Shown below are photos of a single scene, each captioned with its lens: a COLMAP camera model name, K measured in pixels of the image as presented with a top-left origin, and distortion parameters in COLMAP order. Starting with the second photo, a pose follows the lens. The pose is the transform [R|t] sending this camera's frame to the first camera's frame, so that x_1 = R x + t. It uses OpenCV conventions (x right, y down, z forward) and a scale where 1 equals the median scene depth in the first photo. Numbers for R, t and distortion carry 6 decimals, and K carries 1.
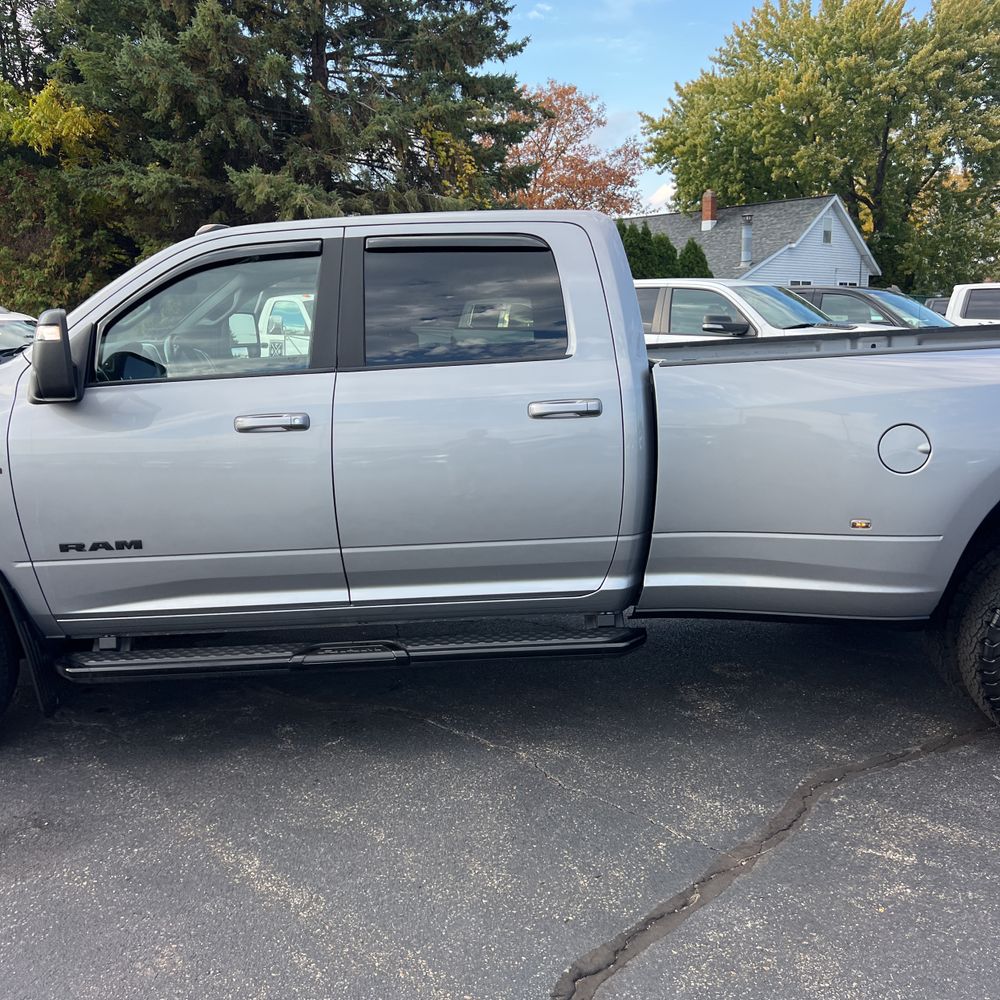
lens RADIAL K [[1014.2, 0, 500.0], [0, 1014.2, 500.0], [0, 0, 1]] dist [0.026136, -0.006384]
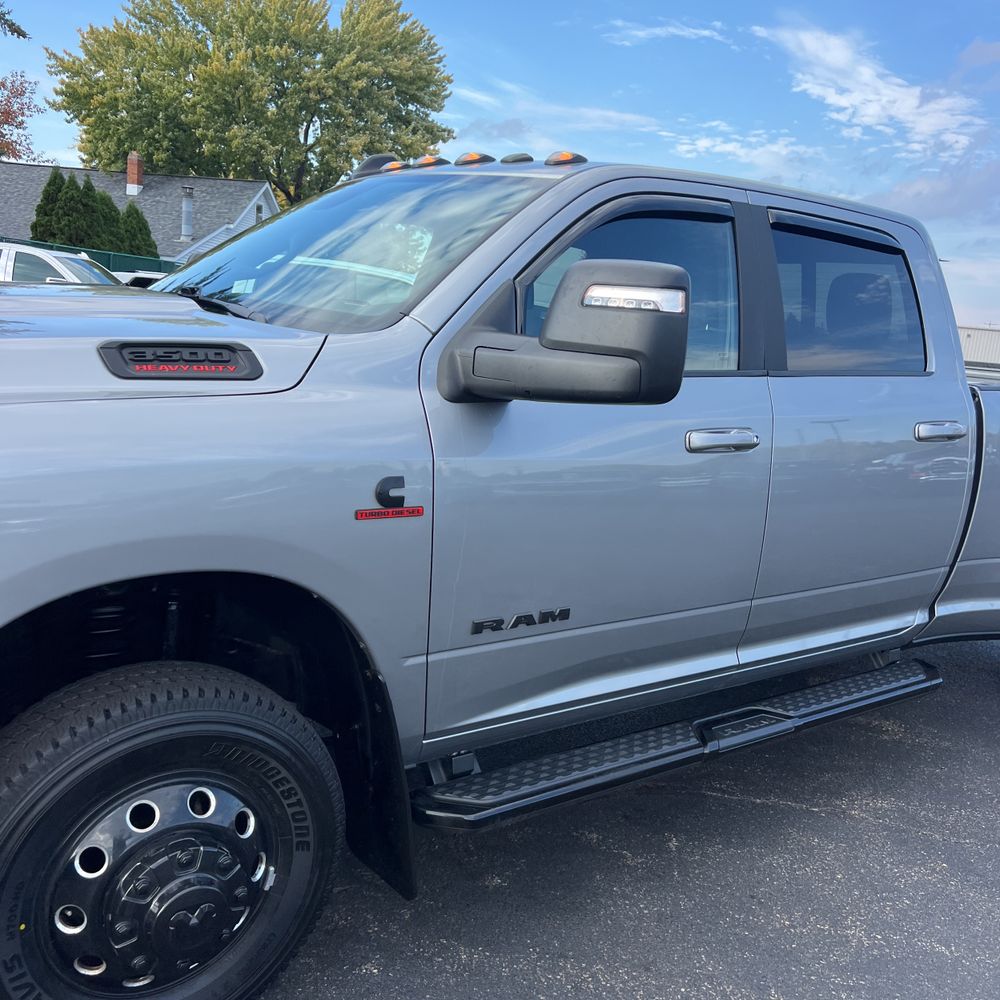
lens RADIAL K [[1013.3, 0, 501.0], [0, 1013.3, 516.6], [0, 0, 1]] dist [0.012363, -0.011206]
pose [[0.813015, -0.016270, 0.582016, -0.113522], [-0.003970, 0.999431, 0.033483, -0.006334], [-0.582230, -0.029533, 0.812488, 0.069199]]
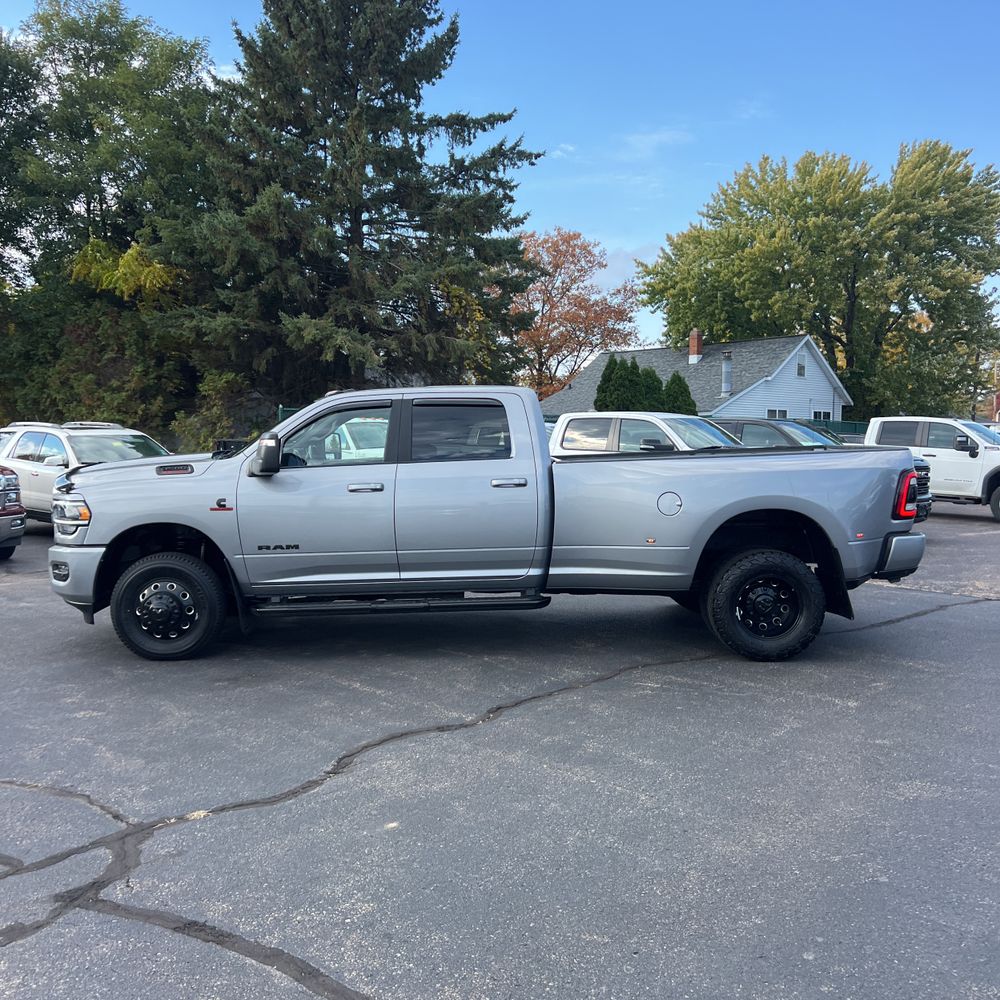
lens RADIAL K [[1014.2, 0, 500.0], [0, 1014.2, 500.0], [0, 0, 1]] dist [0.026136, -0.006384]
pose [[0.999817, 0.015764, -0.010838, 0.009846], [-0.016915, 0.993106, -0.115992, 0.025927], [0.008934, 0.116154, 0.993191, -0.146208]]
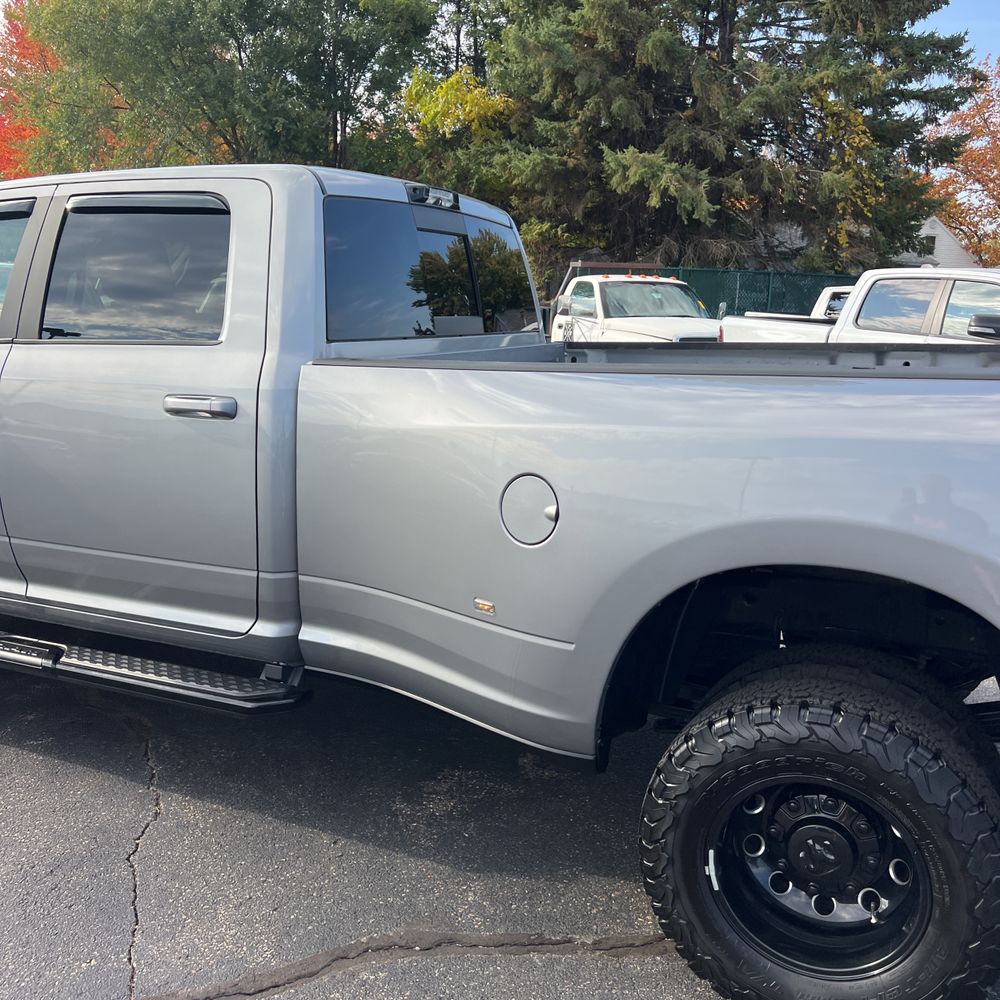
lens RADIAL K [[1032.1, 0, 499.6], [0, 1032.1, 476.3], [0, 0, 1]] dist [0.084606, -0.137931]
pose [[0.894849, 0.116443, -0.430914, 0.092418], [-0.121902, 0.992428, 0.015032, -0.010835], [0.429402, 0.039078, 0.902268, 0.050416]]
